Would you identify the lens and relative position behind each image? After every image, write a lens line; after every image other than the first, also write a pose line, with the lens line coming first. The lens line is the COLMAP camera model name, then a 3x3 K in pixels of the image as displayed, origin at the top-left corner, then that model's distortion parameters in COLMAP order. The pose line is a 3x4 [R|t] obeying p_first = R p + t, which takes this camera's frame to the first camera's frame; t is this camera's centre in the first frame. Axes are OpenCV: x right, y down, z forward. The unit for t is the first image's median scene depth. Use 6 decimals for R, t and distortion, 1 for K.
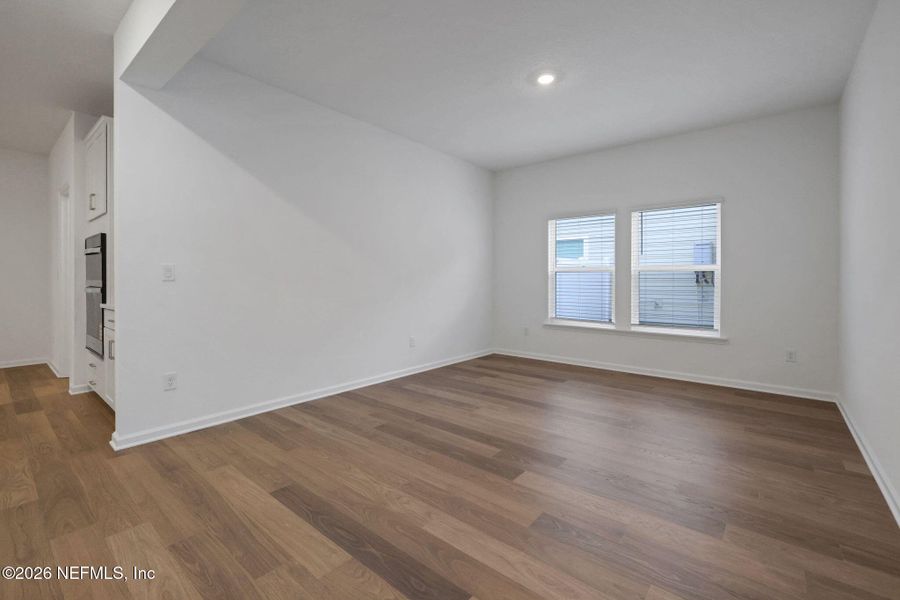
lens RADIAL K [[387.8, 0, 445.2], [0, 387.8, 281.0], [0, 0, 1]] dist [-0.000558, 0.000021]
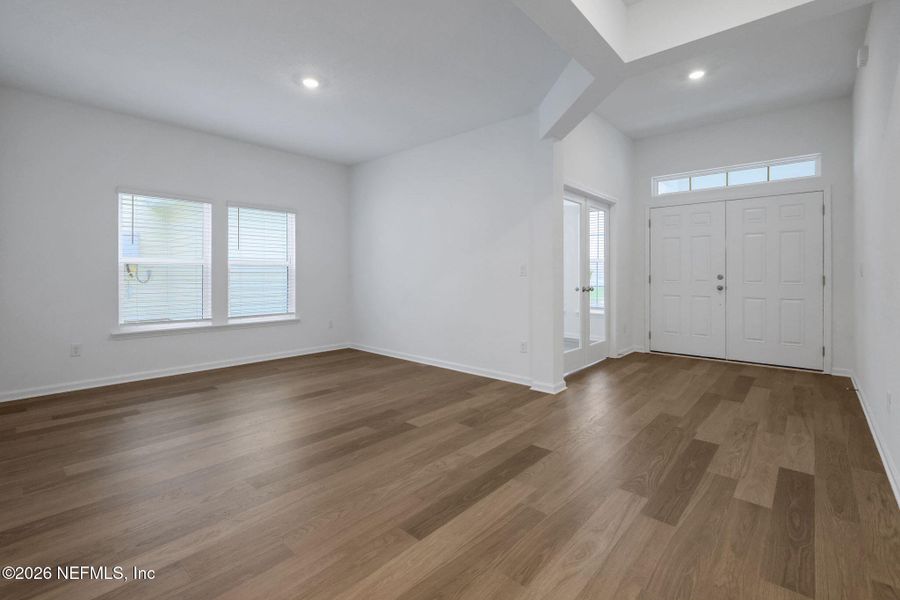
lens RADIAL K [[405.7, 0, 451.7], [0, 405.7, 272.4], [0, 0, 1]] dist [-0.003196, -0.000234]
pose [[0.028838, 0.004082, 0.999576, -0.899603], [-0.000202, 0.999992, -0.004077, -0.004022], [-0.999584, -0.000084, 0.028838, 0.631344]]
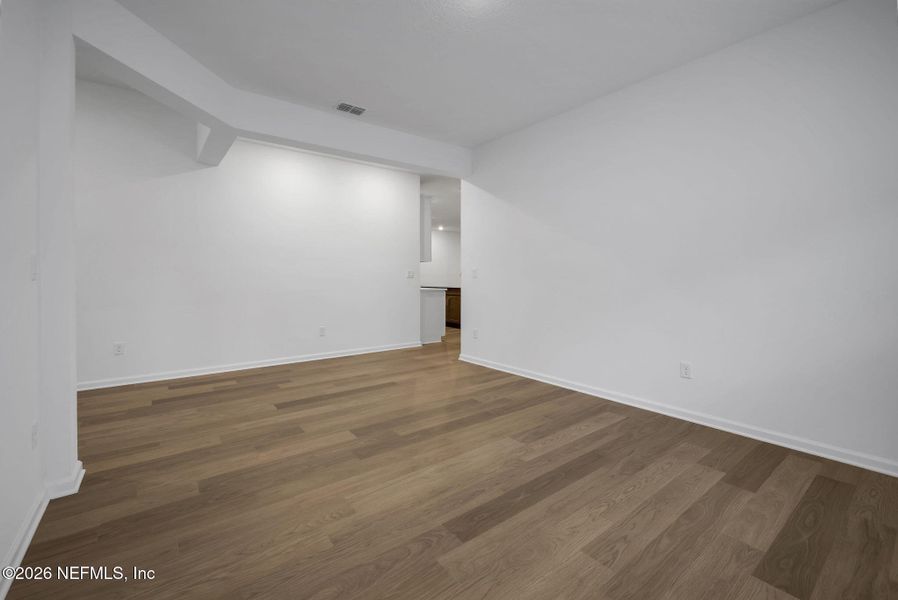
lens RADIAL K [[386.9, 0, 444.2], [0, 386.9, 281.1], [0, 0, 1]] dist [-0.000558, 0.000021]
pose [[-0.221880, 0.009180, -0.975031, 1.014150], [-0.000203, 0.999955, 0.009461, 0.001119], [0.975074, 0.002297, -0.221868, 1.189794]]
